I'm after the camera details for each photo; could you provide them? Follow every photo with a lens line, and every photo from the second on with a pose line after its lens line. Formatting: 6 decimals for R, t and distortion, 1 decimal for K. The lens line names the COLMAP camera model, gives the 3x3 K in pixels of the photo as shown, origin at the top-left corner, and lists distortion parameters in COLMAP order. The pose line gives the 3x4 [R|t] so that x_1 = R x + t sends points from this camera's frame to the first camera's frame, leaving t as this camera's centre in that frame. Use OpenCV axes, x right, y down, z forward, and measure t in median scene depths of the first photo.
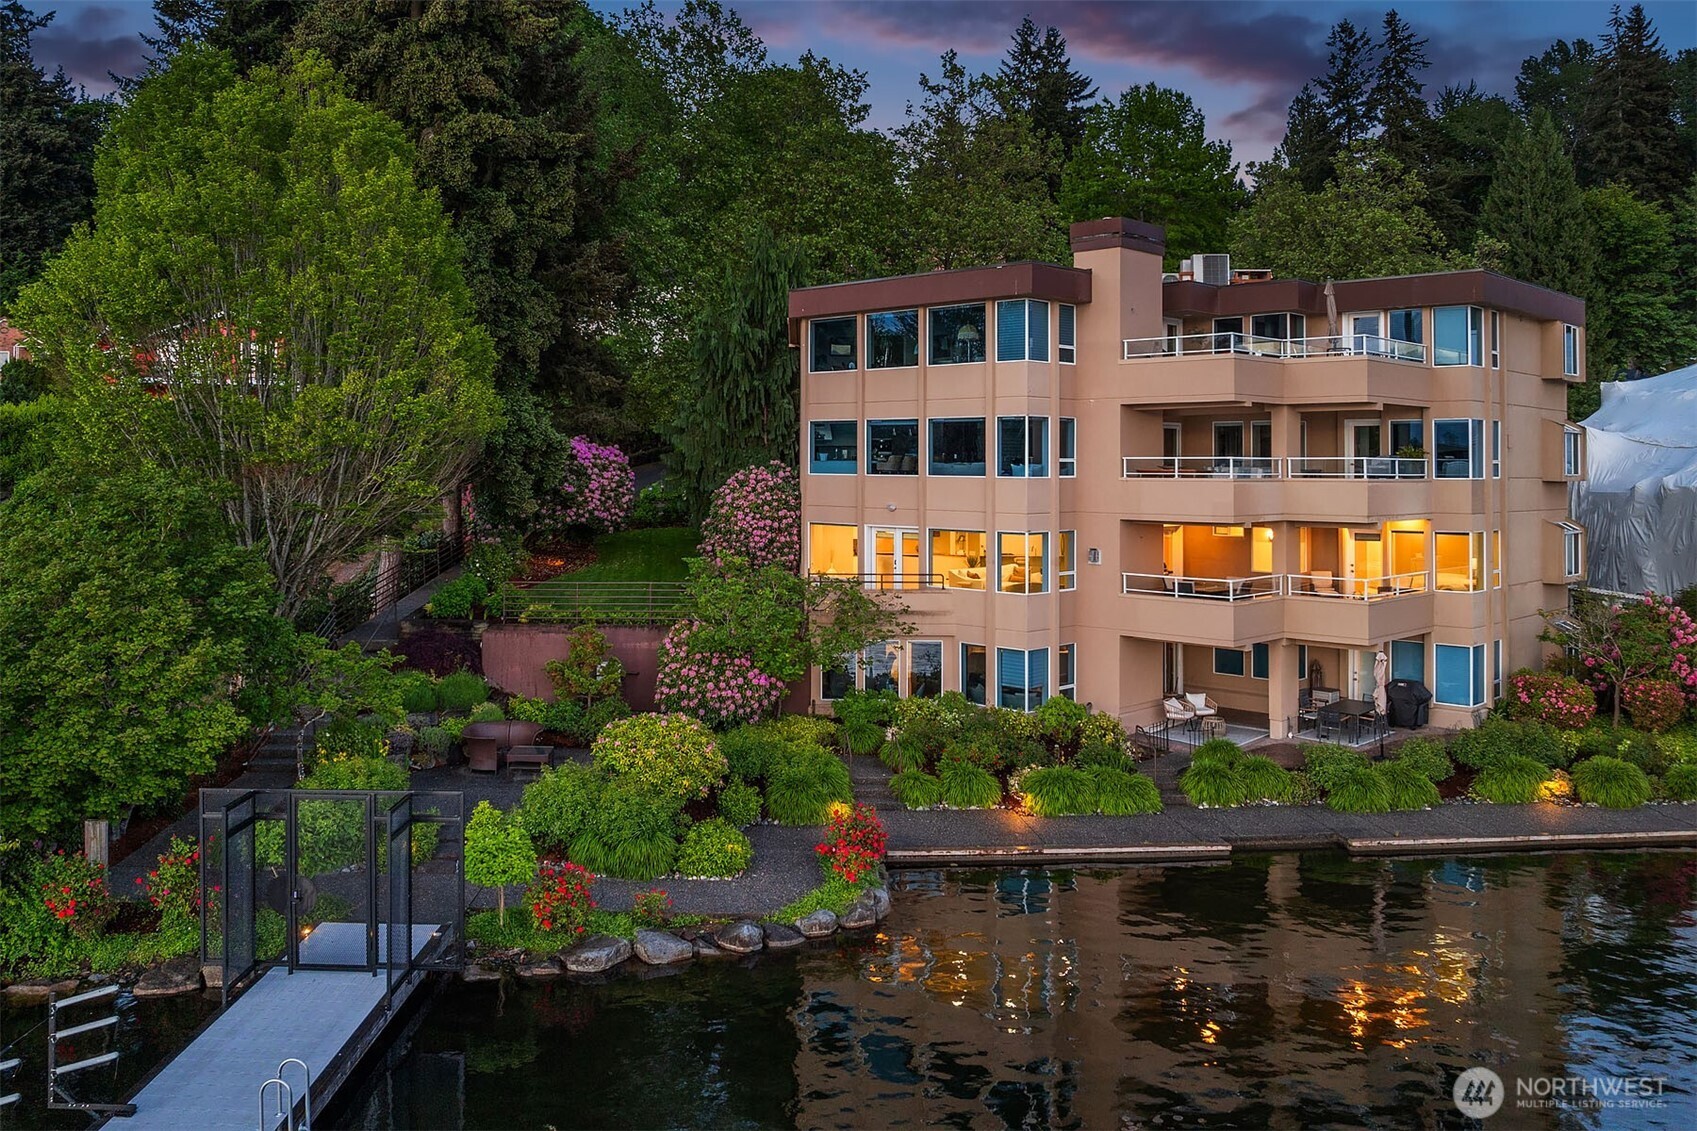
lens RADIAL K [[1198.7, 0, 848.5], [0, 1198.7, 565.5], [0, 0, 1]] dist [-0.035246, -0.000216]
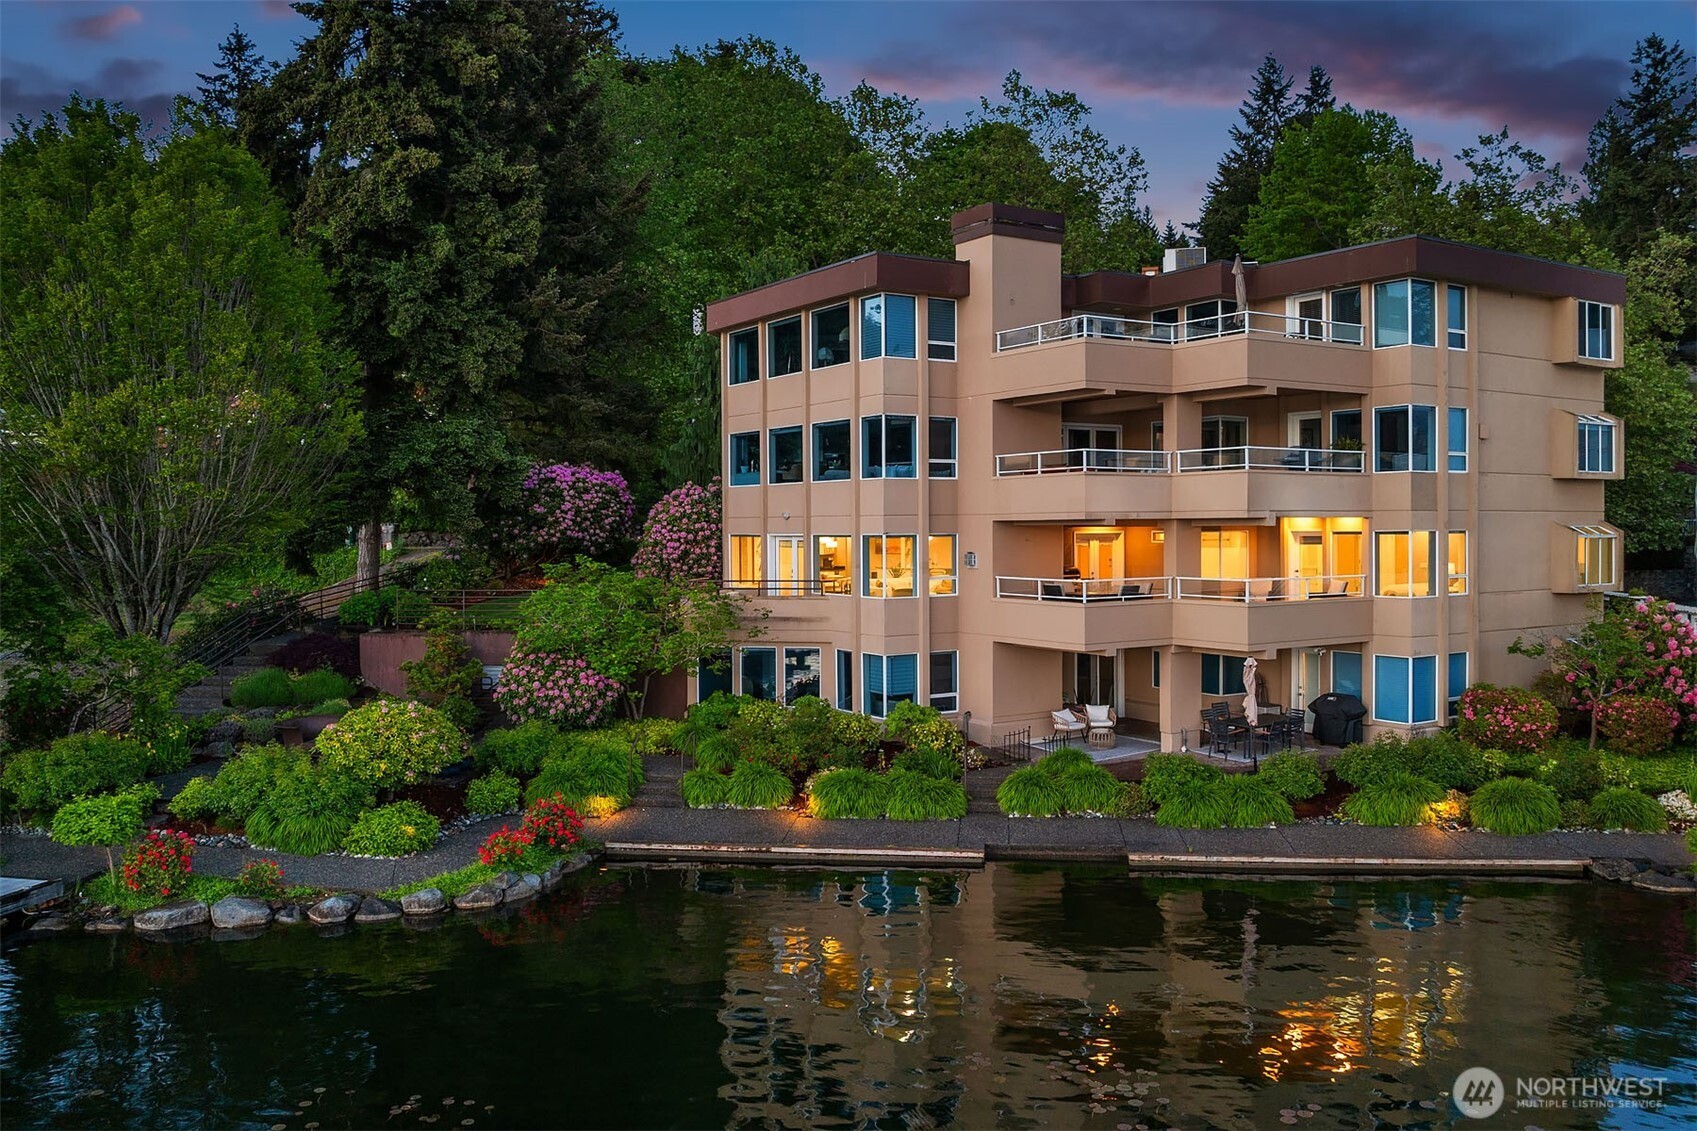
lens RADIAL K [[1149.1, 0, 847.7], [0, 1149.1, 639.0], [0, 0, 1]] dist [-0.004798, -0.053907]
pose [[0.982788, -0.000005, -0.184735, 0.277540], [0.004910, 0.999647, 0.026099, 0.031003], [0.184669, -0.026557, 0.982442, 0.070307]]
